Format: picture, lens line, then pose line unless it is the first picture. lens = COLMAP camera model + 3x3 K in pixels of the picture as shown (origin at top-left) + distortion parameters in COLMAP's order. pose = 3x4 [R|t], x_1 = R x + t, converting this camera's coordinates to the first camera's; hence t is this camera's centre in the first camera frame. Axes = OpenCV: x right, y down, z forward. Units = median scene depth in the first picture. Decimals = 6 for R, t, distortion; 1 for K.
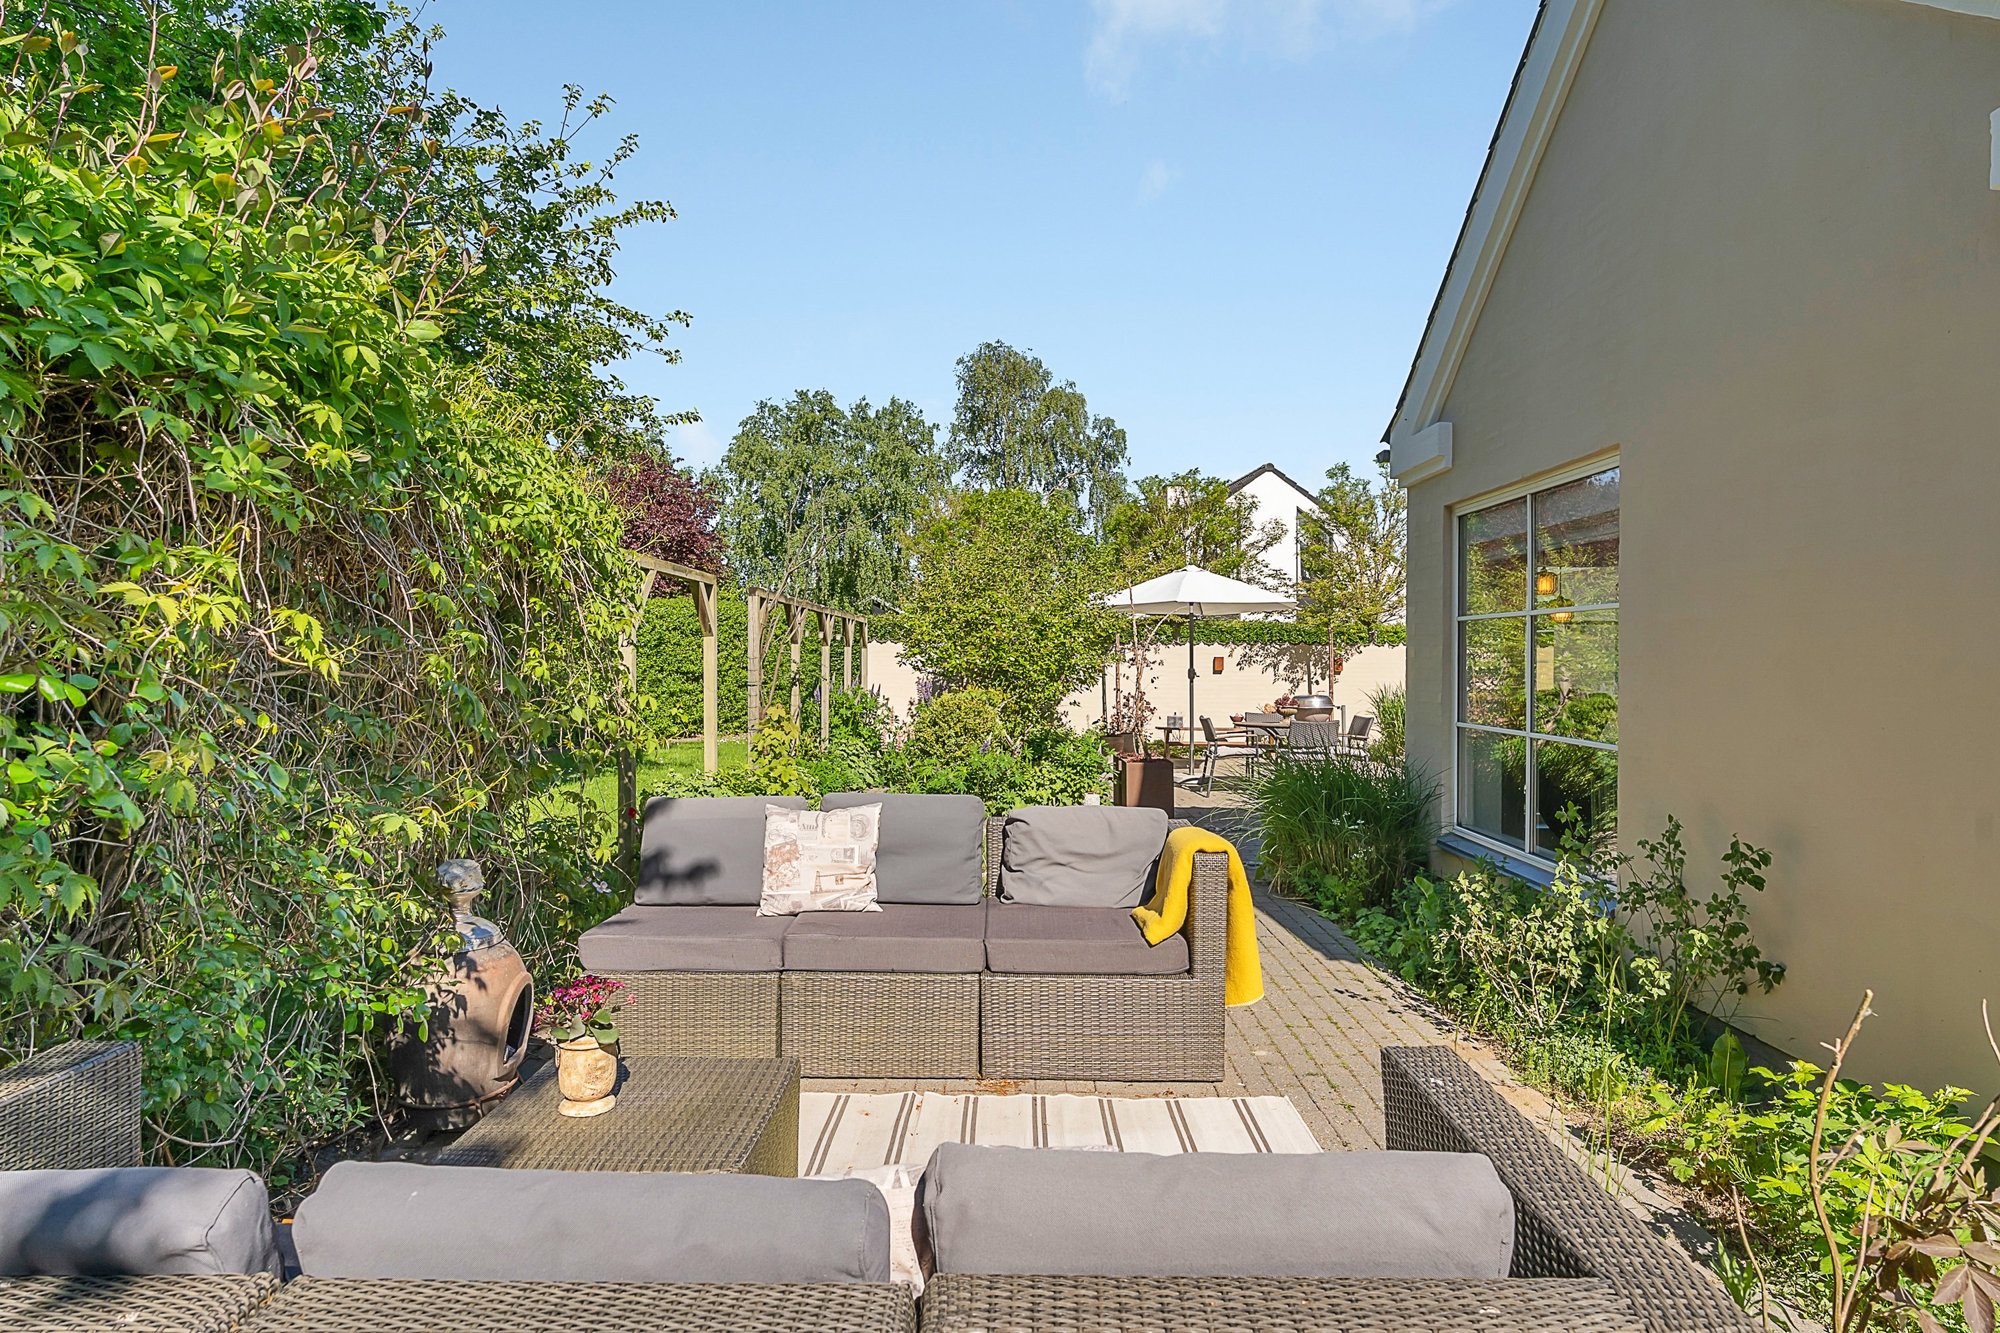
lens RADIAL K [[1094.9, 0, 998.9], [0, 1094.9, 648.8], [0, 0, 1]] dist [-0.001072, -0.000006]
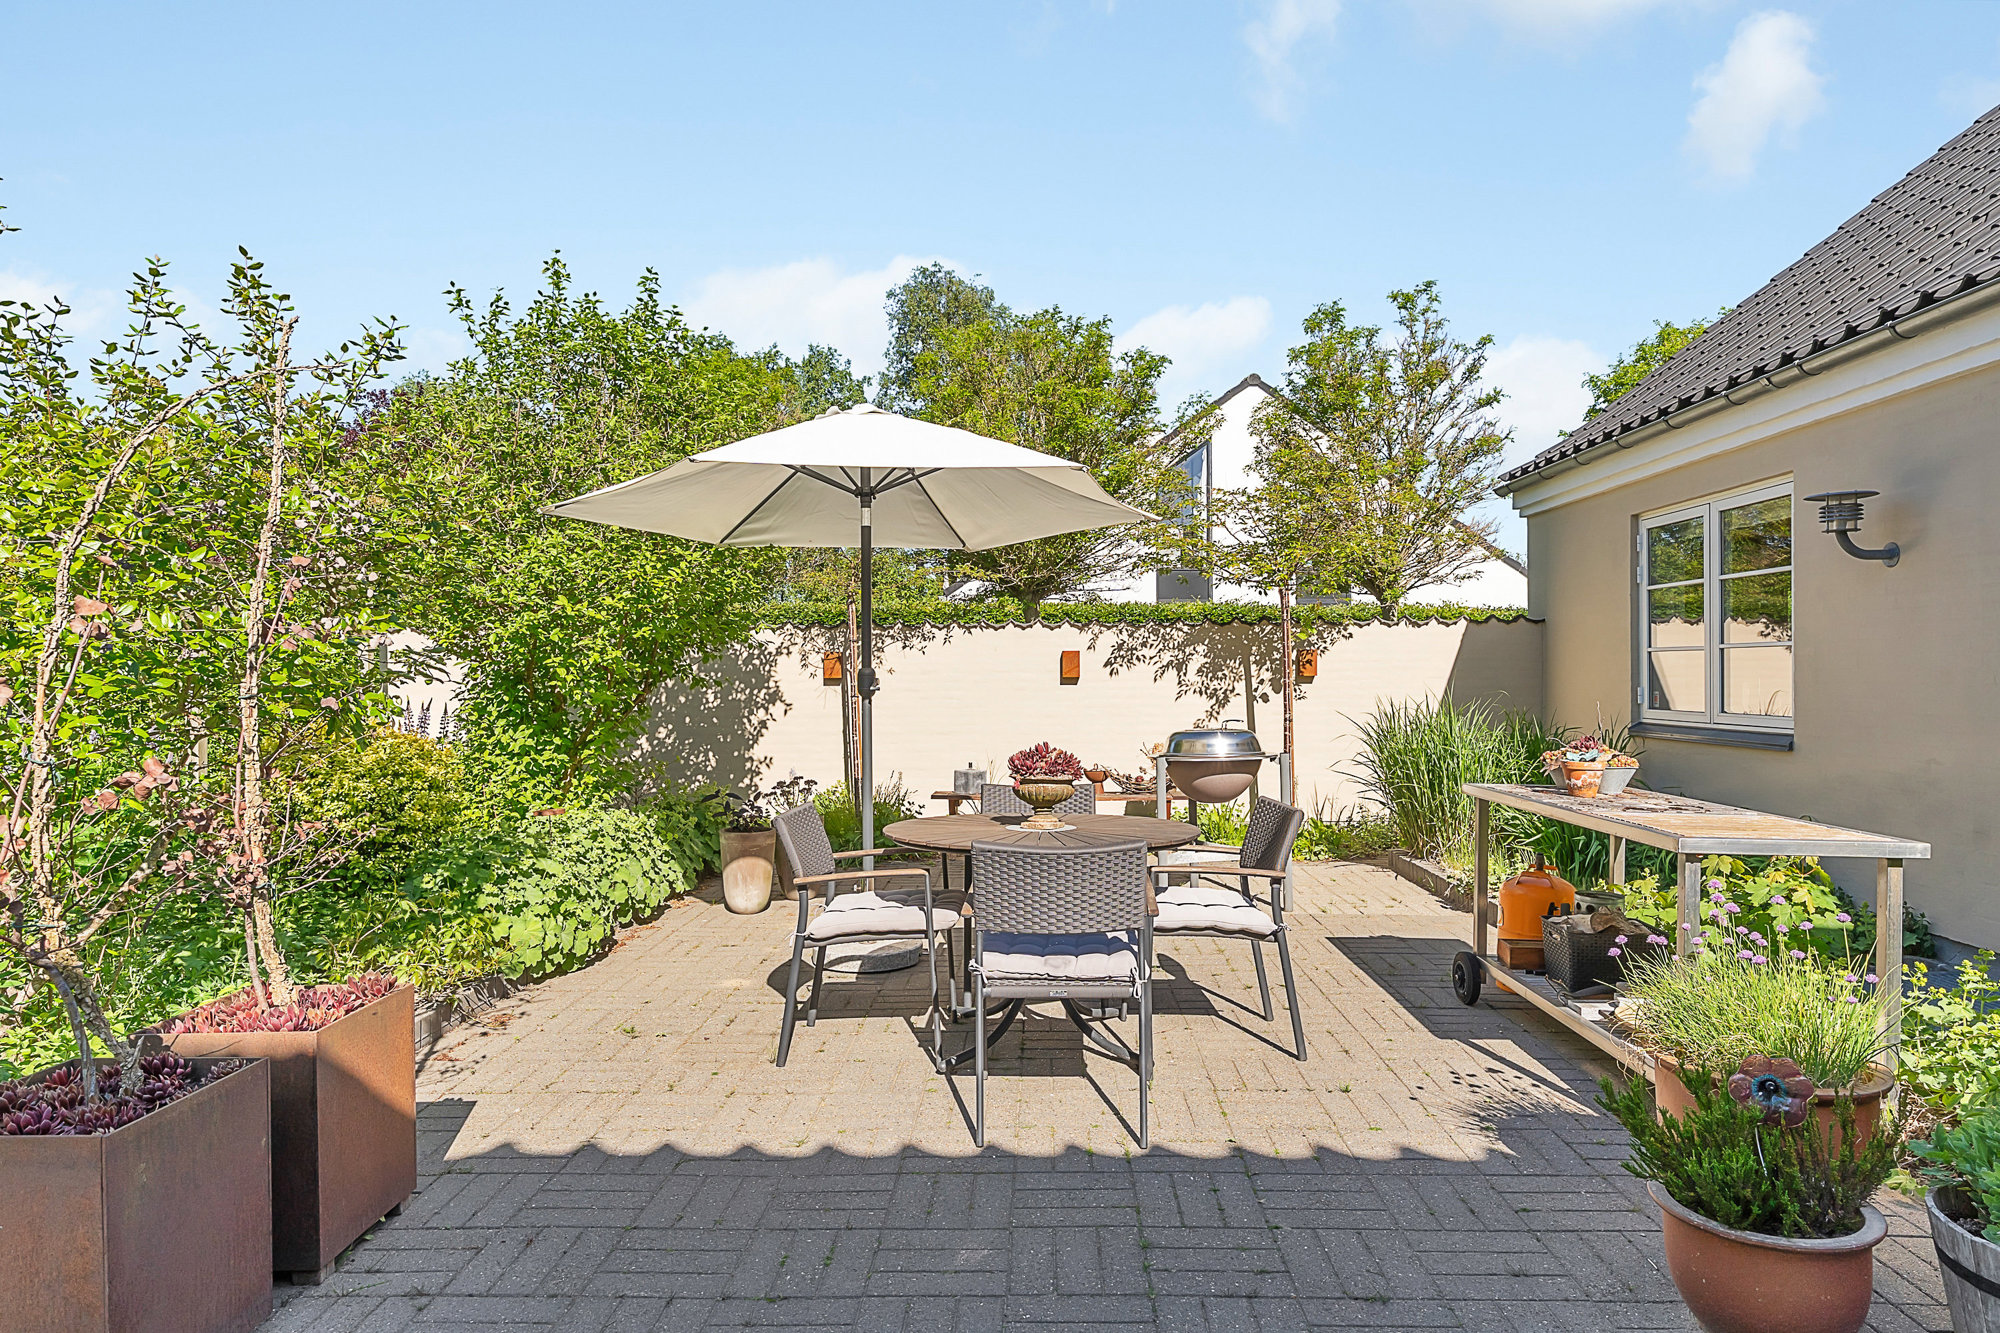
lens RADIAL K [[1142.1, 0, 1000.9], [0, 1142.1, 687.6], [0, 0, 1]] dist [0.003806, 0.000053]
pose [[0.999377, -0.013271, -0.032710, 0.185485], [0.014018, 0.999643, 0.022728, 0.012309], [0.032396, -0.023172, 0.999206, 0.467147]]
